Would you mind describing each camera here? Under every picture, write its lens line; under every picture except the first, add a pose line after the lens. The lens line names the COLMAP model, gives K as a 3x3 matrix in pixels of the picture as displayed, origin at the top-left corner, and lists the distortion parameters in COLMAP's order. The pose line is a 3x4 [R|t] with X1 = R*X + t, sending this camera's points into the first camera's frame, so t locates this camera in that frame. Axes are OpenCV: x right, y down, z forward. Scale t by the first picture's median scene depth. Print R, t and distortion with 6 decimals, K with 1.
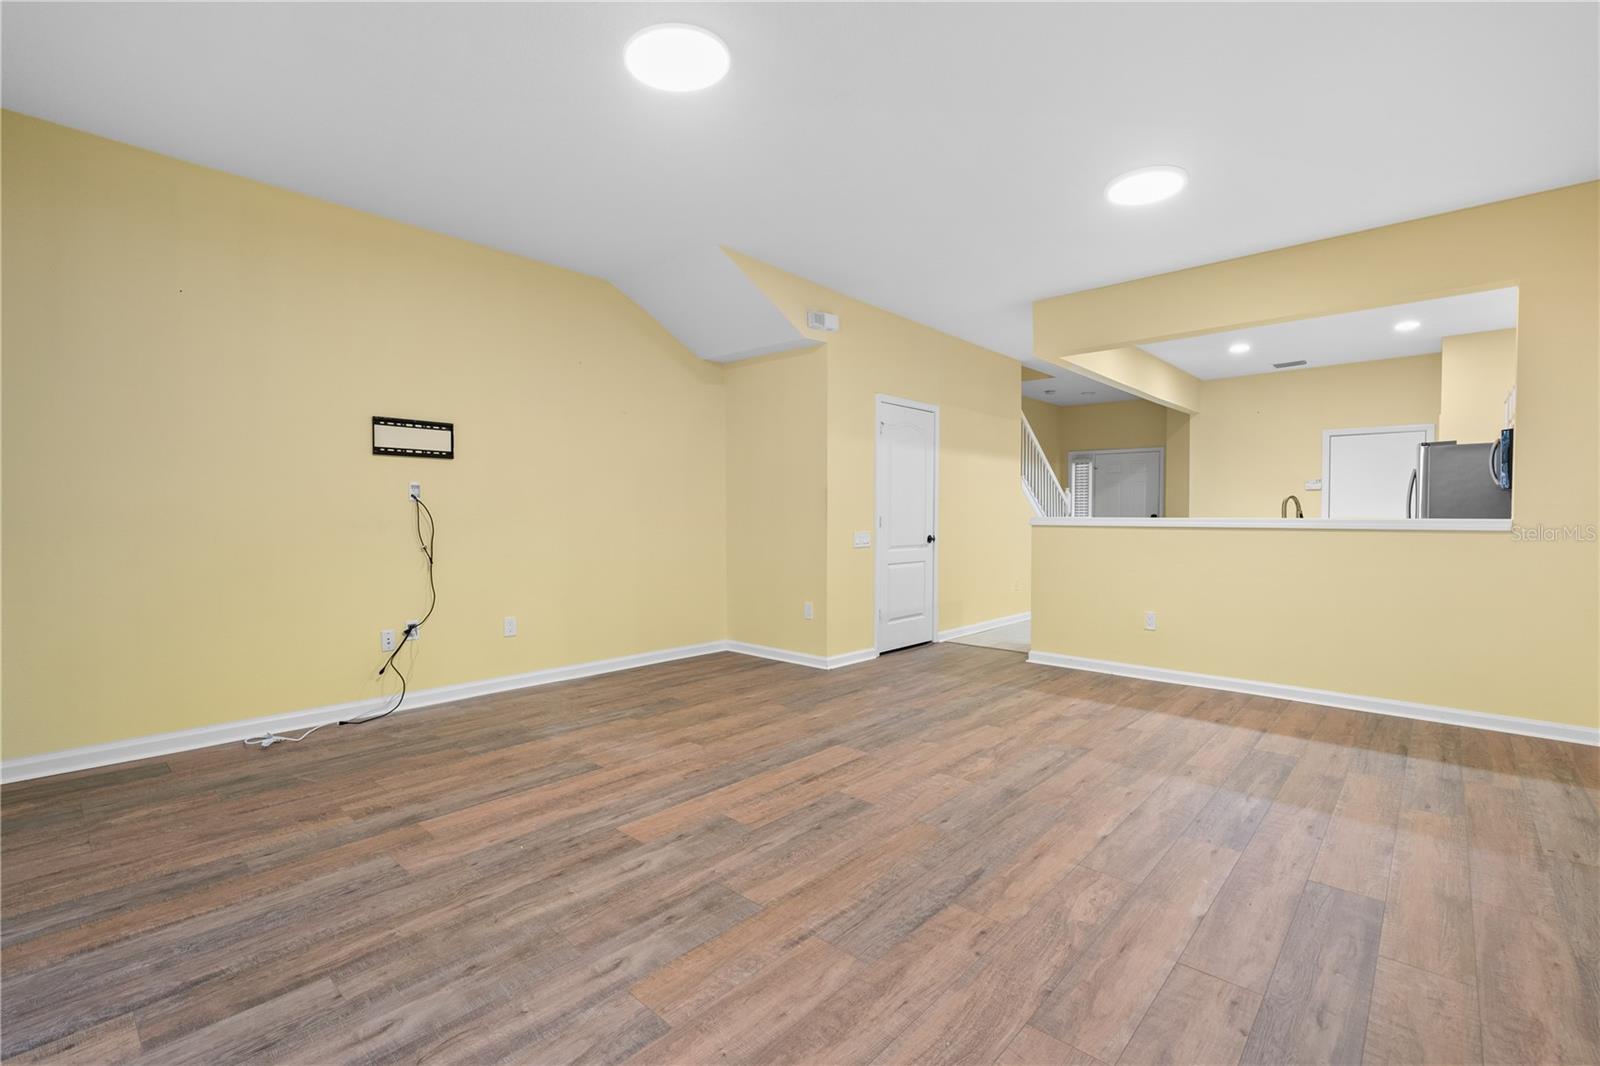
lens RADIAL K [[704.9, 0, 800.0], [0, 704.9, 533.0], [0, 0, 1]] dist [-0.002358, 0.000446]
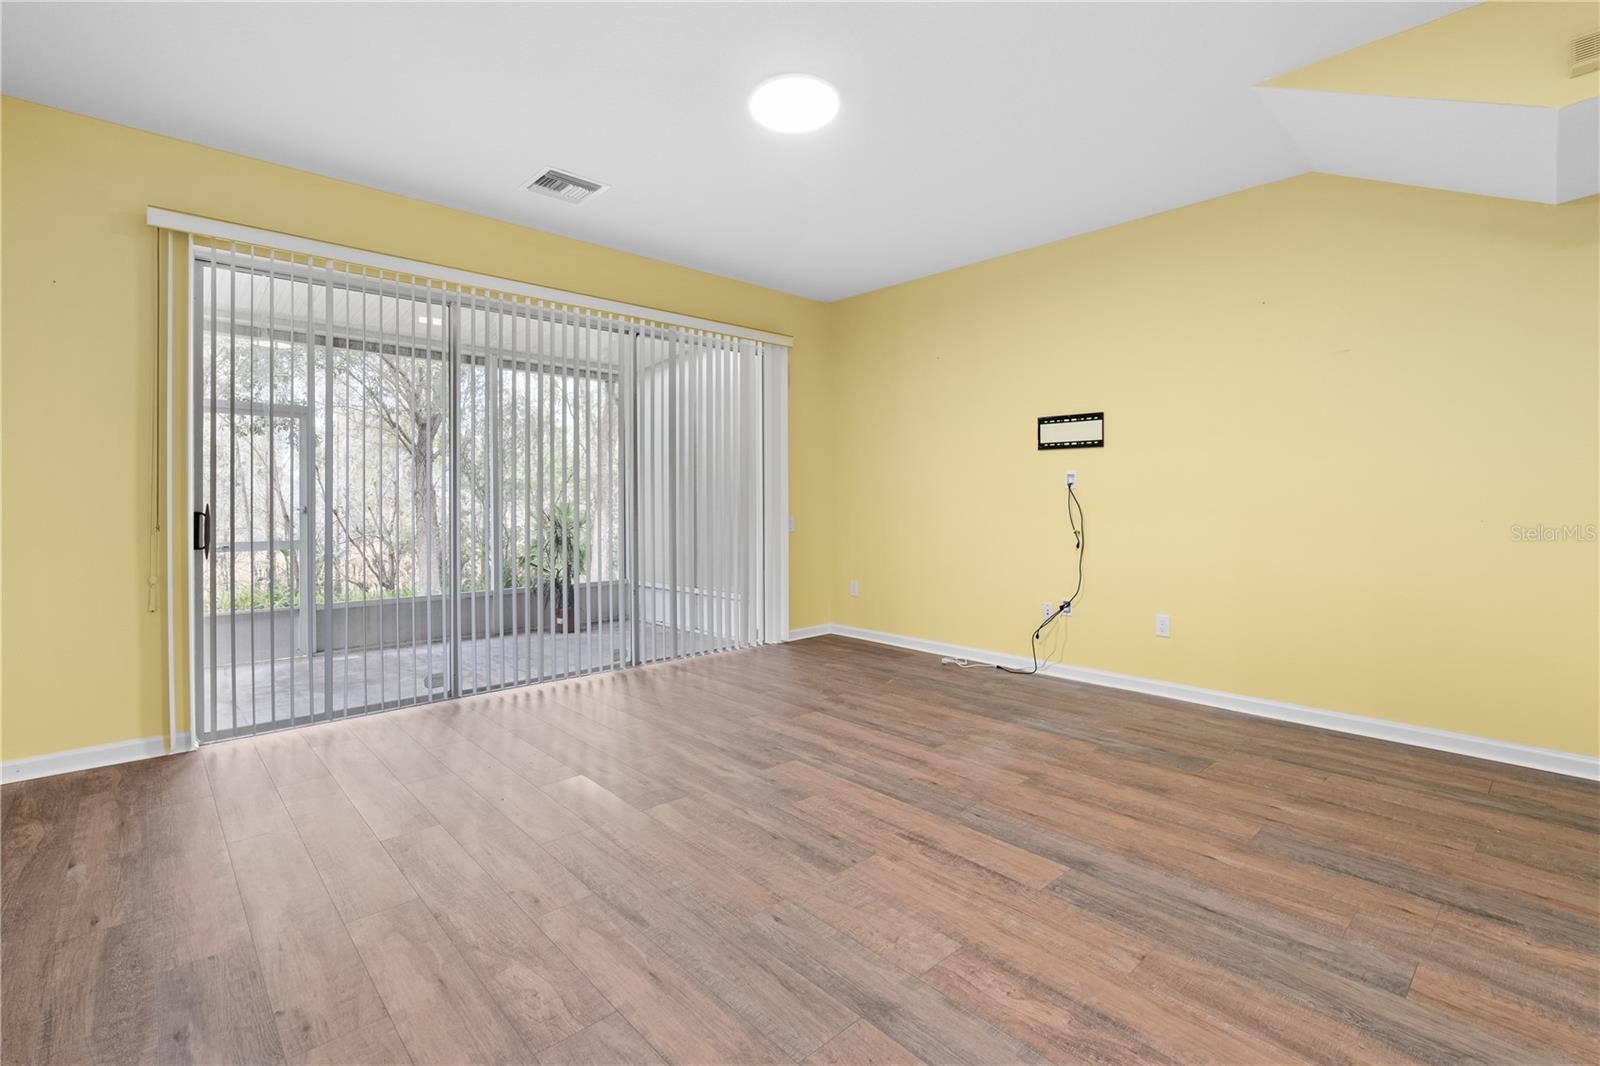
lens RADIAL K [[725.2, 0, 807.0], [0, 725.2, 495.0], [0, 0, 1]] dist [-0.005267, 0.001544]
pose [[-0.078688, -0.008596, -0.996862, 0.758437], [-0.027569, 0.999599, -0.006443, -0.021751], [0.996518, 0.026975, -0.078893, 0.855481]]
